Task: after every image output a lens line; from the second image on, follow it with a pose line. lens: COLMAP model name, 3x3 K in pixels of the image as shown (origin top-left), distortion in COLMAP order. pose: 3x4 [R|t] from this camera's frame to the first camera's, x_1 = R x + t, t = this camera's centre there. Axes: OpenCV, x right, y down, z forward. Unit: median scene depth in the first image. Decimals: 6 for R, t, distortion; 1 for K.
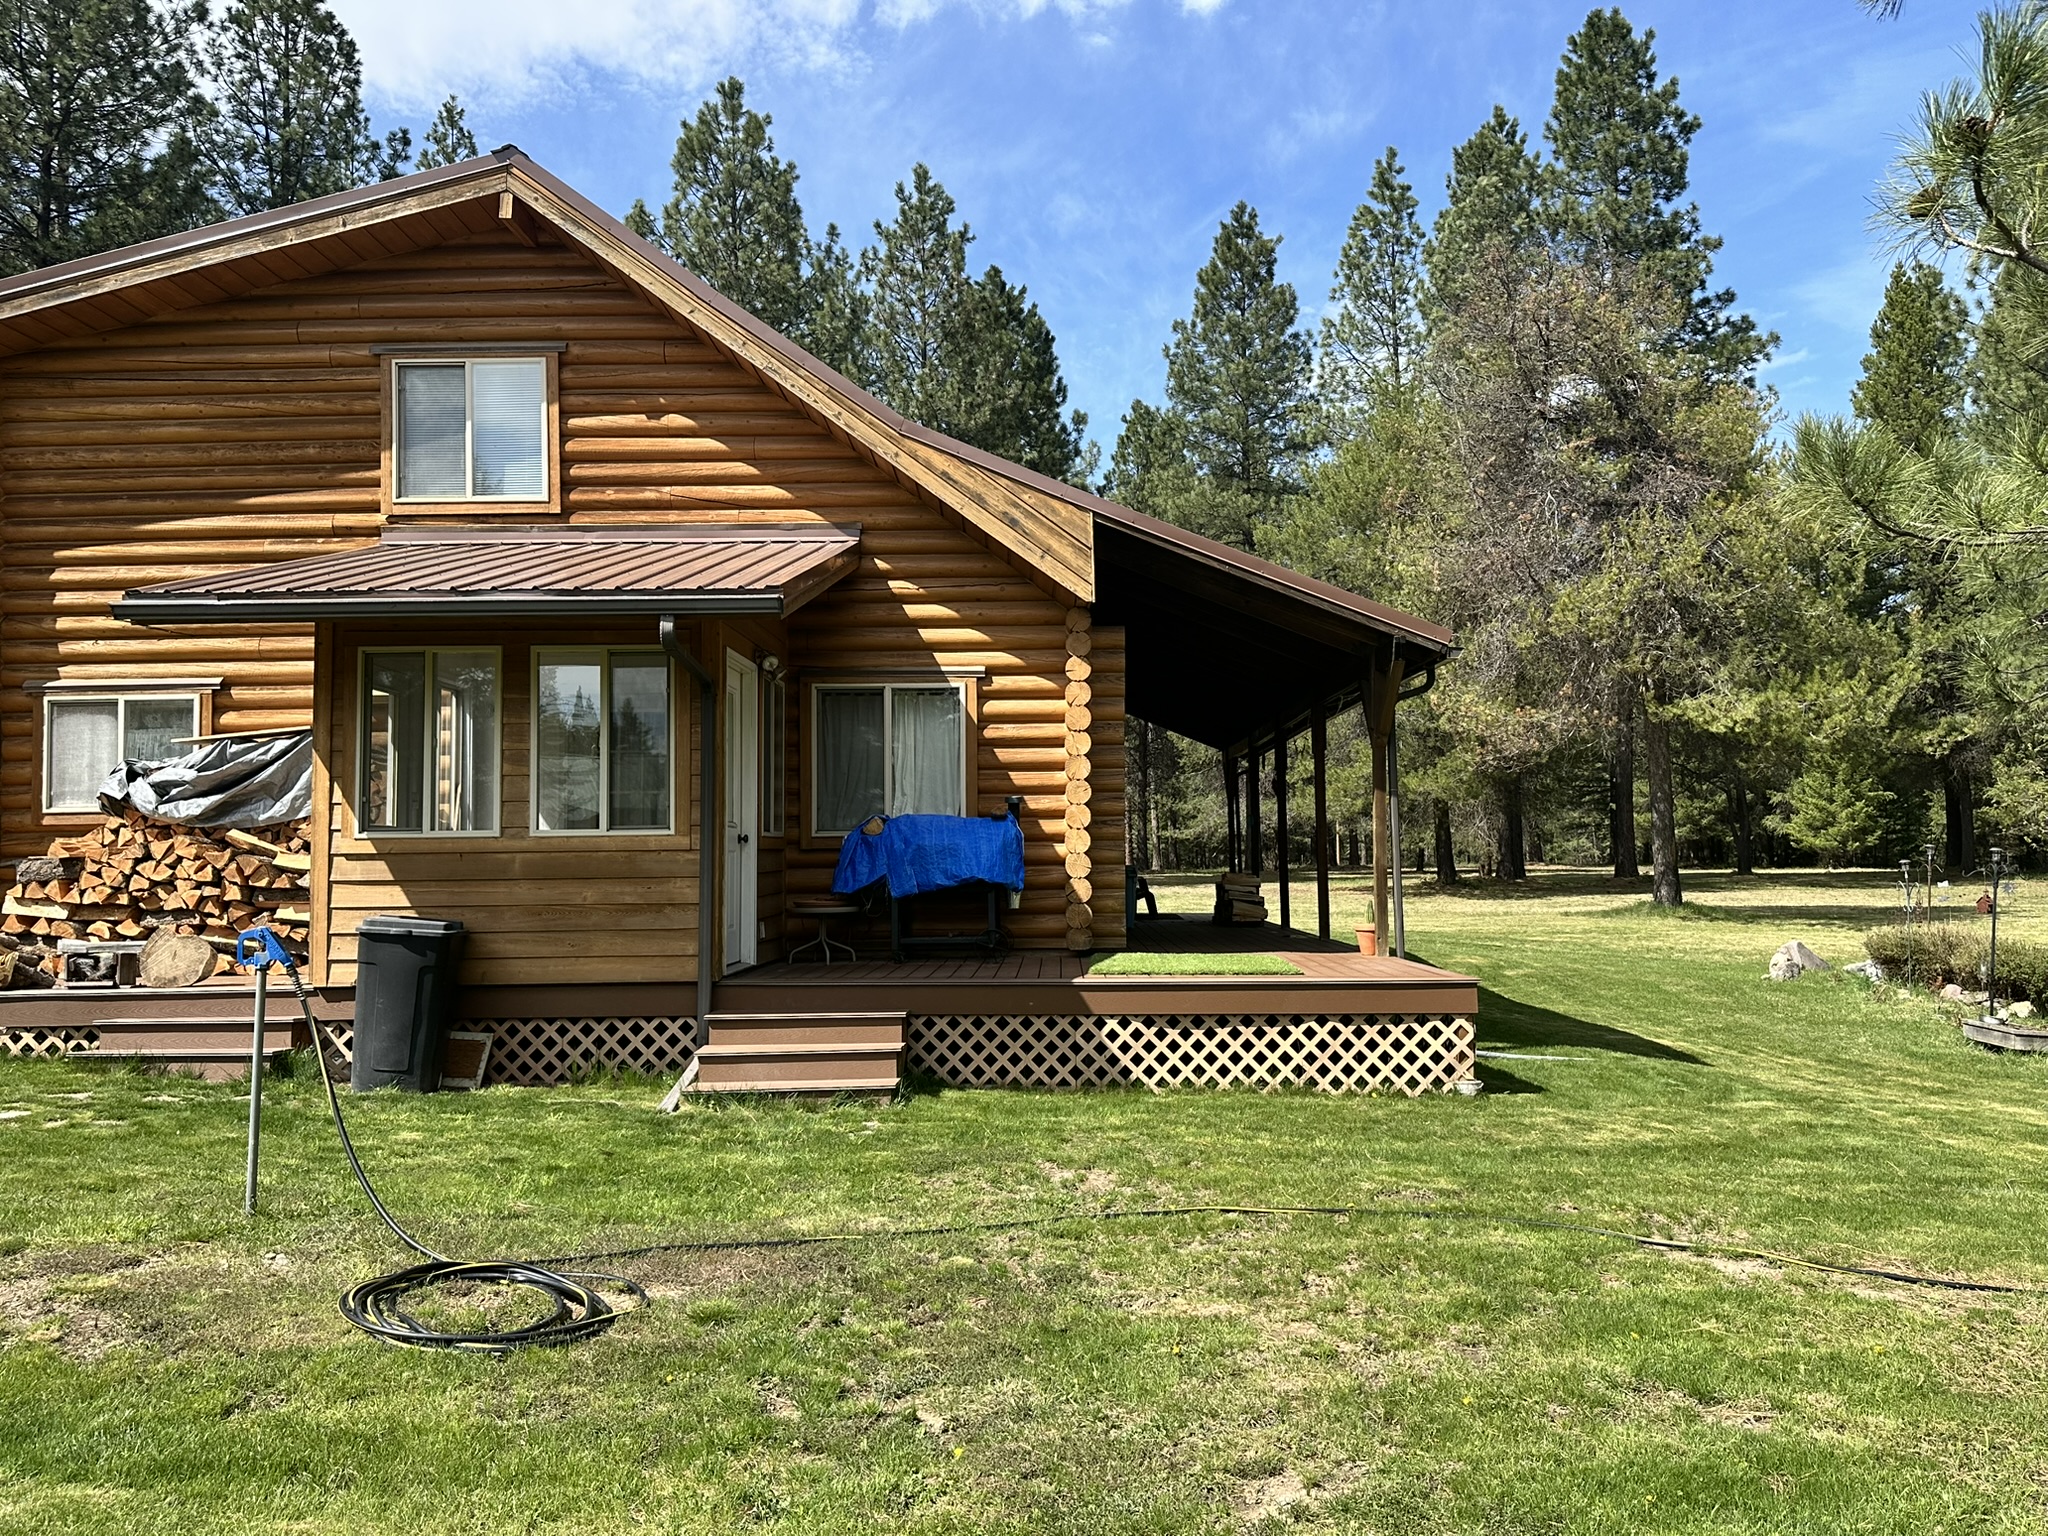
lens RADIAL K [[1603.6, 0, 1024.2], [0, 1603.6, 774.8], [0, 0, 1]] dist [0.024184, -0.003240]
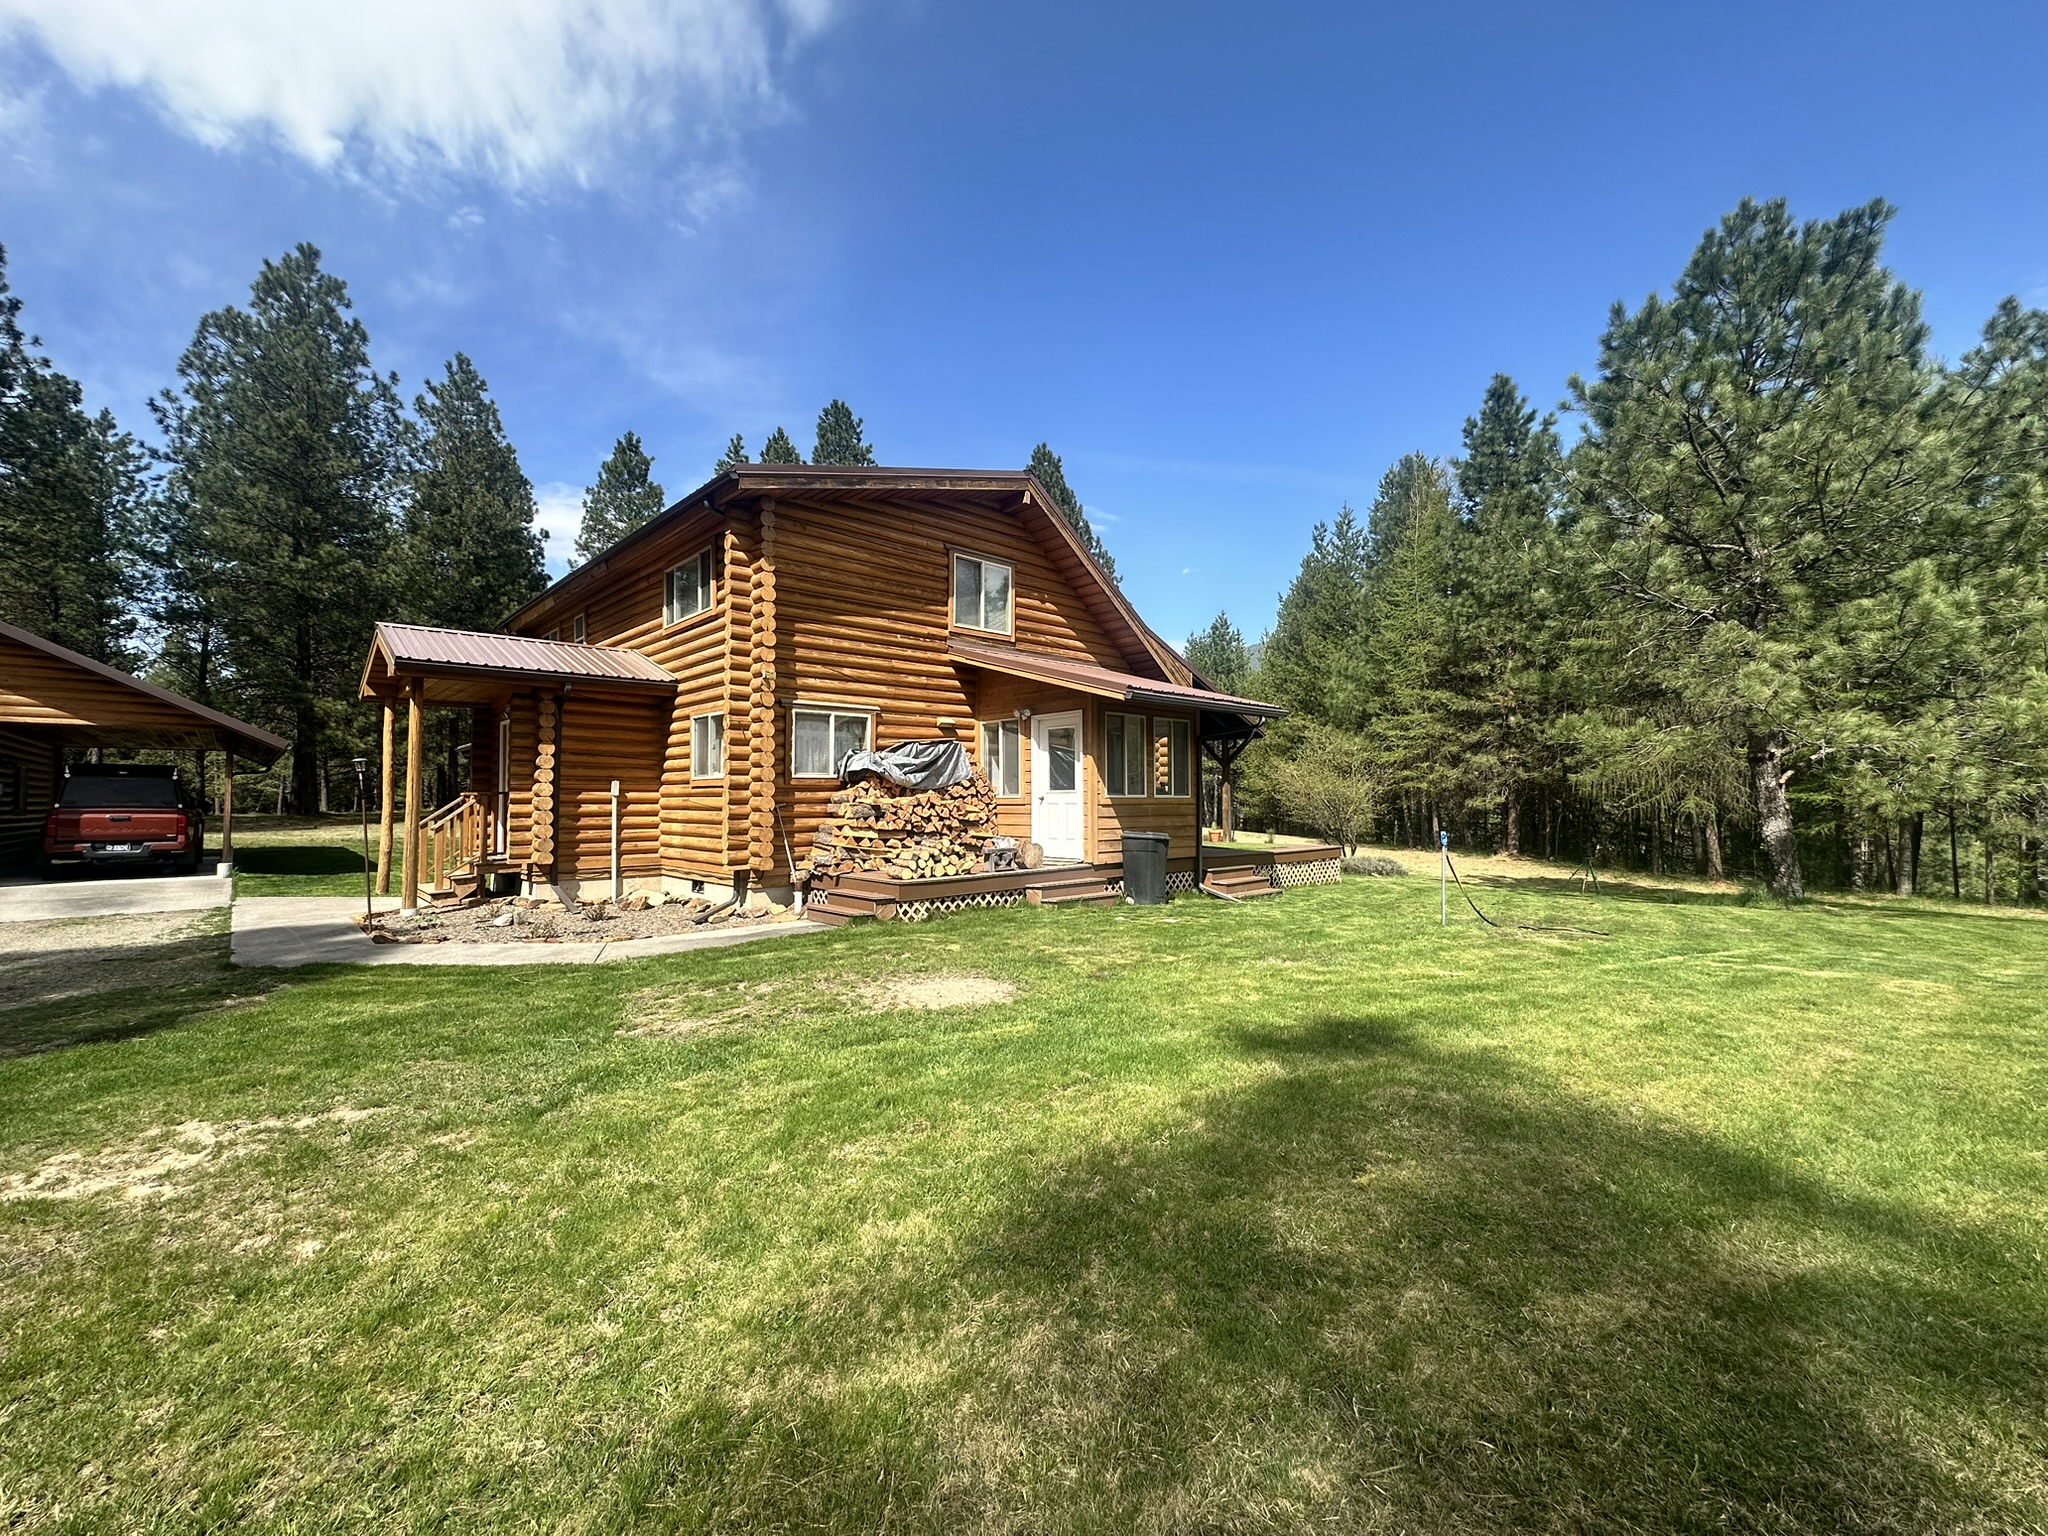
lens RADIAL K [[827.1, 0, 1026.8], [0, 827.1, 764.7], [0, 0, 1]] dist [-0.000657, -0.000099]
pose [[0.728735, 0.037562, 0.683765, -1.014750], [-0.042216, 0.999060, -0.009891, 0.008444], [-0.683493, -0.021658, 0.729636, 0.193507]]
